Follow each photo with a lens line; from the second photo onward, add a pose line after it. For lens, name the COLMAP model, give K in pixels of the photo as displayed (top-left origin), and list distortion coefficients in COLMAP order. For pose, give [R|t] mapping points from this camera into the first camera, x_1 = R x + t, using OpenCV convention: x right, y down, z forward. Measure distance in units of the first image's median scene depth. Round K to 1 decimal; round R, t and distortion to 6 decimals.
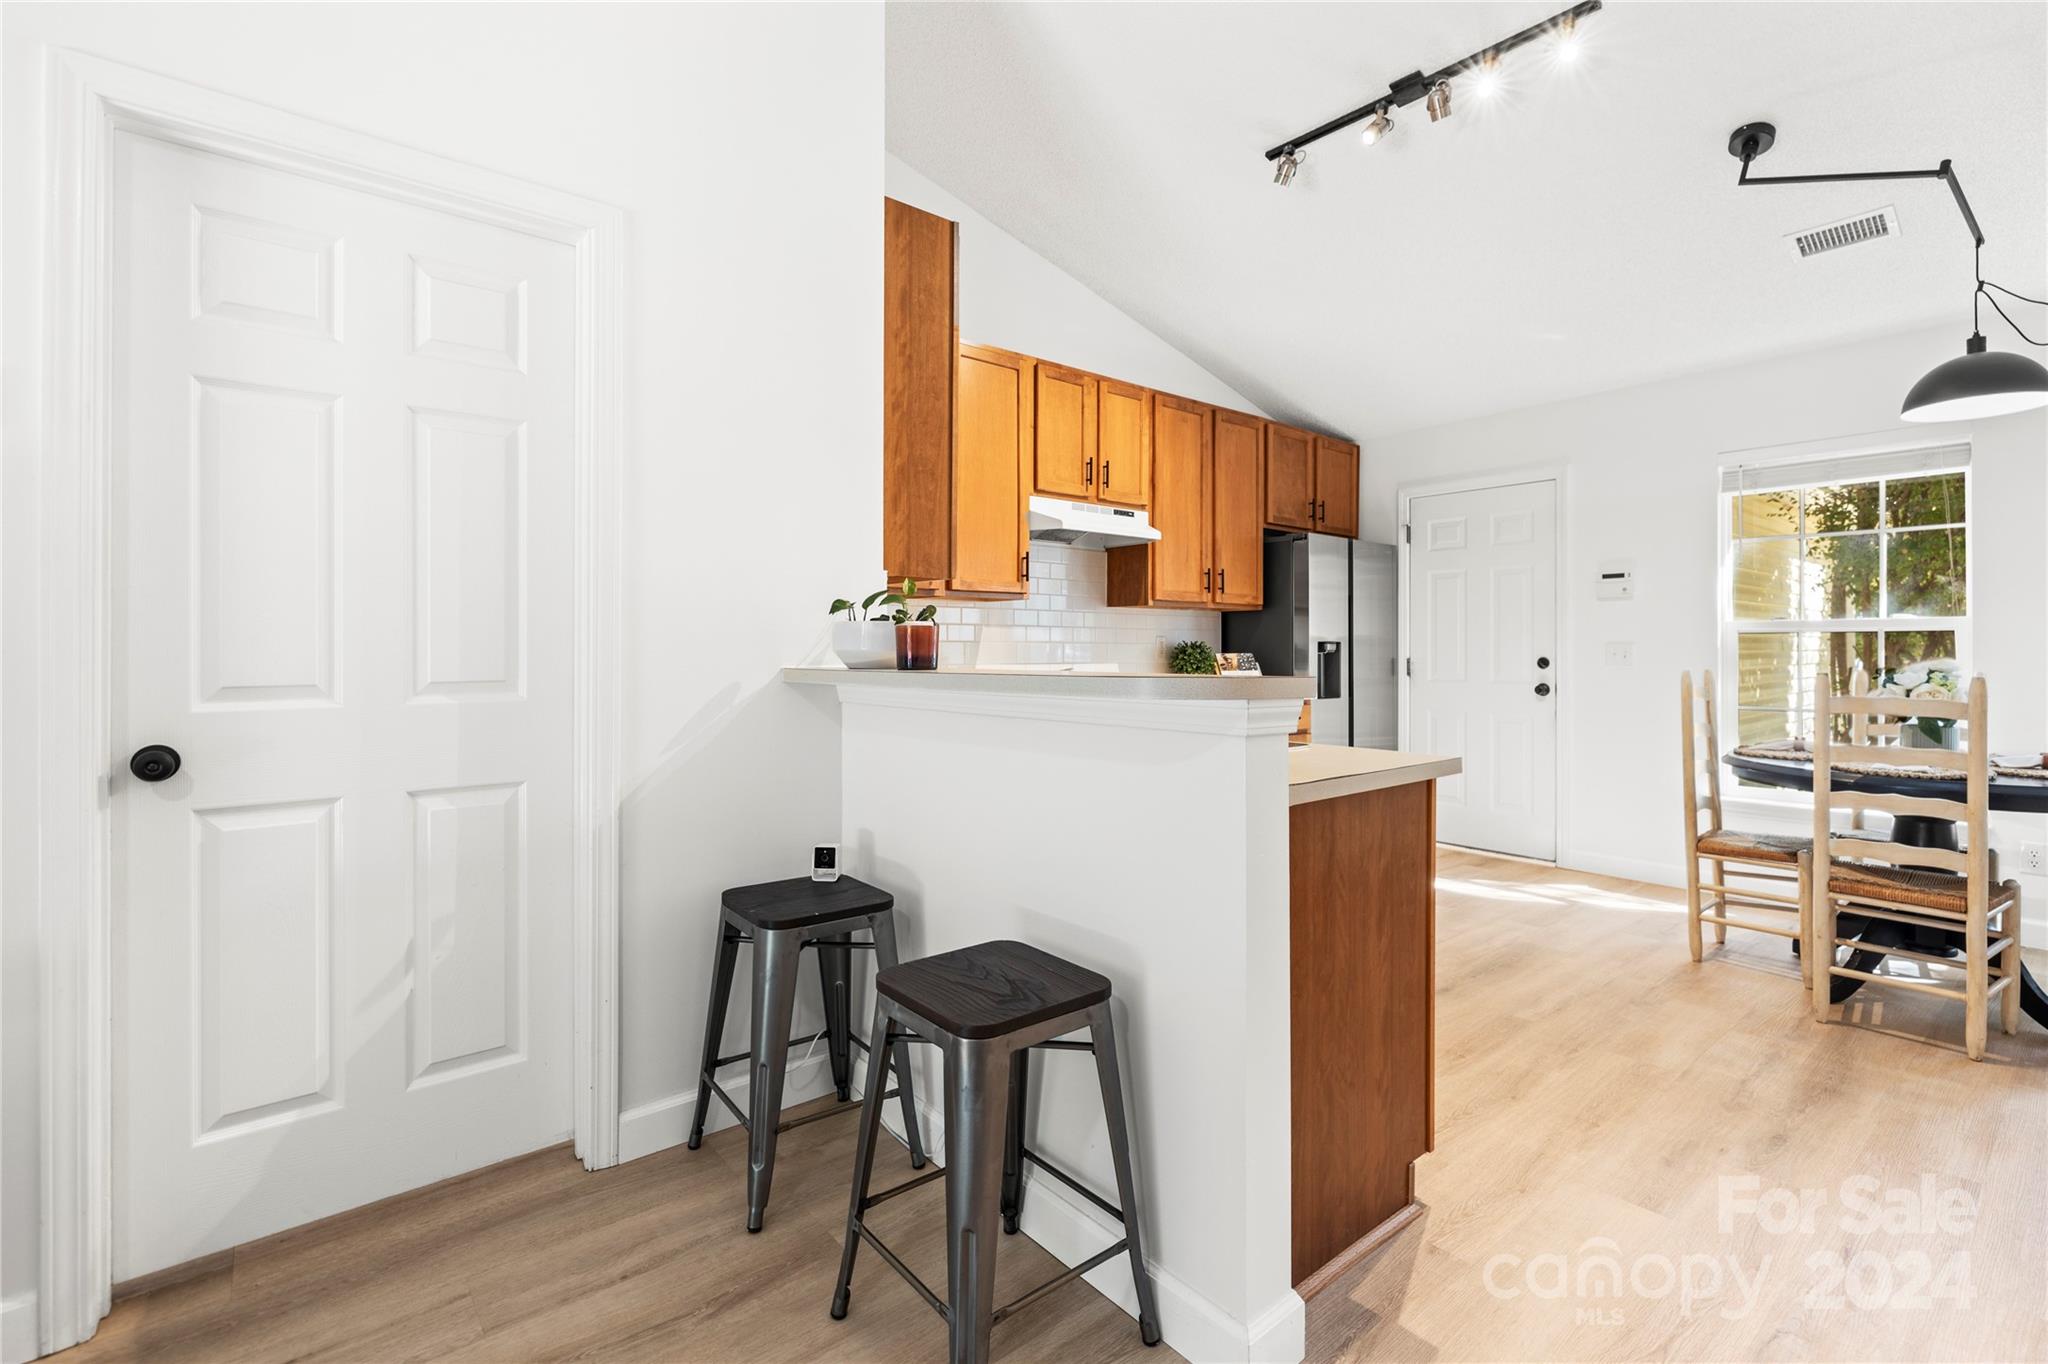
lens RADIAL K [[927.5, 0, 1013.3], [0, 927.5, 657.8], [0, 0, 1]] dist [-0.000245, 0.001262]
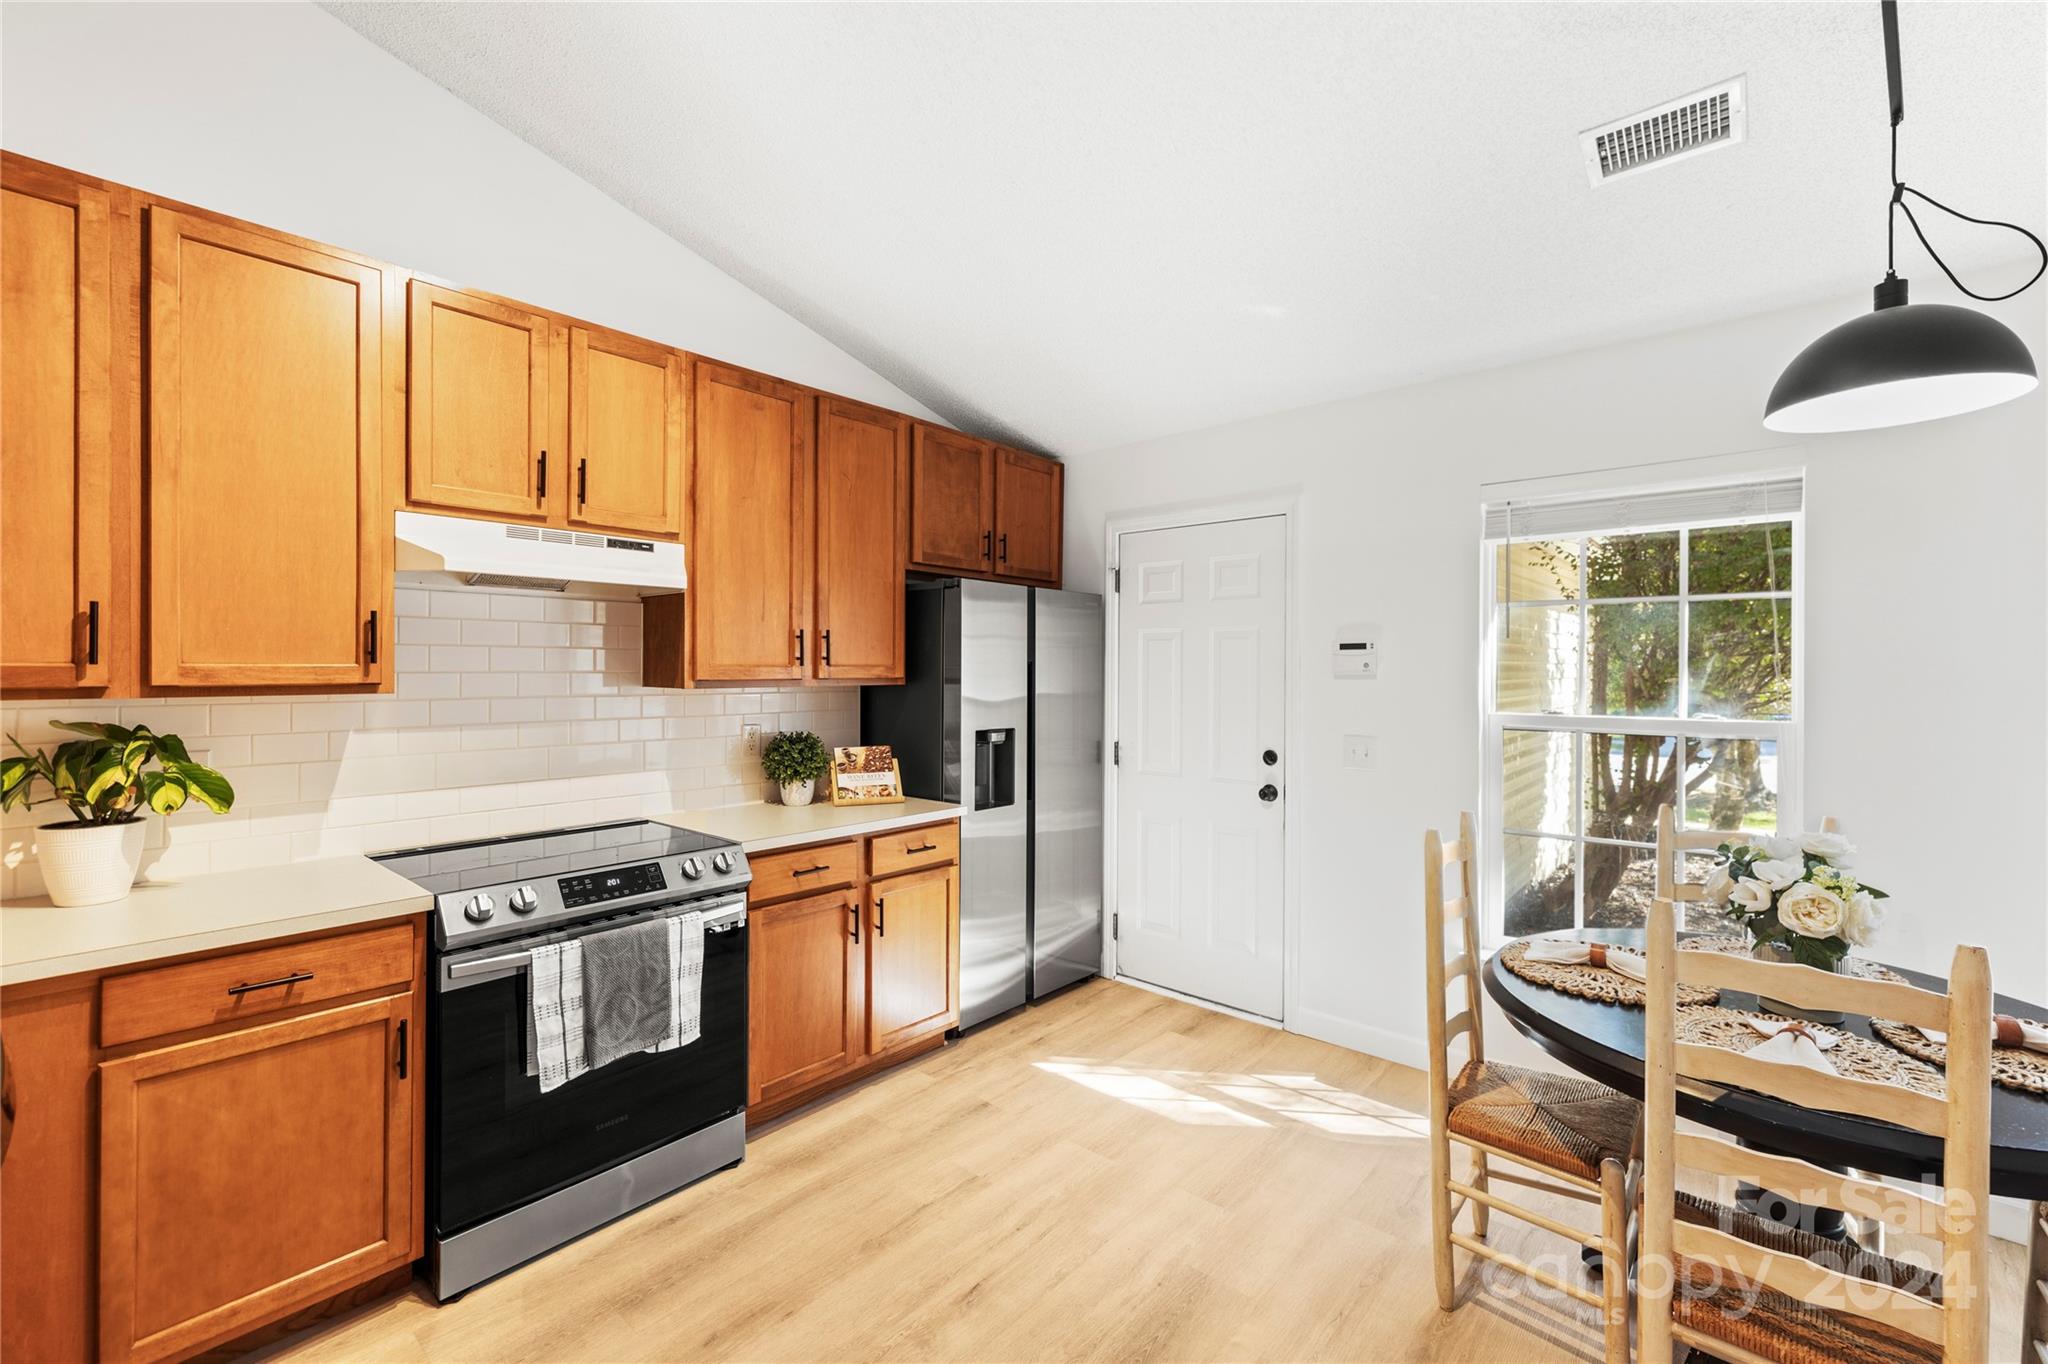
lens RADIAL K [[873.3, 0, 1016.1], [0, 873.3, 681.6], [0, 0, 1]] dist [0.002064, 0.000723]
pose [[0.986490, 0.000839, 0.163816, 0.274105], [-0.002151, 0.999967, 0.007833, -0.067020], [-0.163804, -0.008080, 0.986460, 0.364148]]
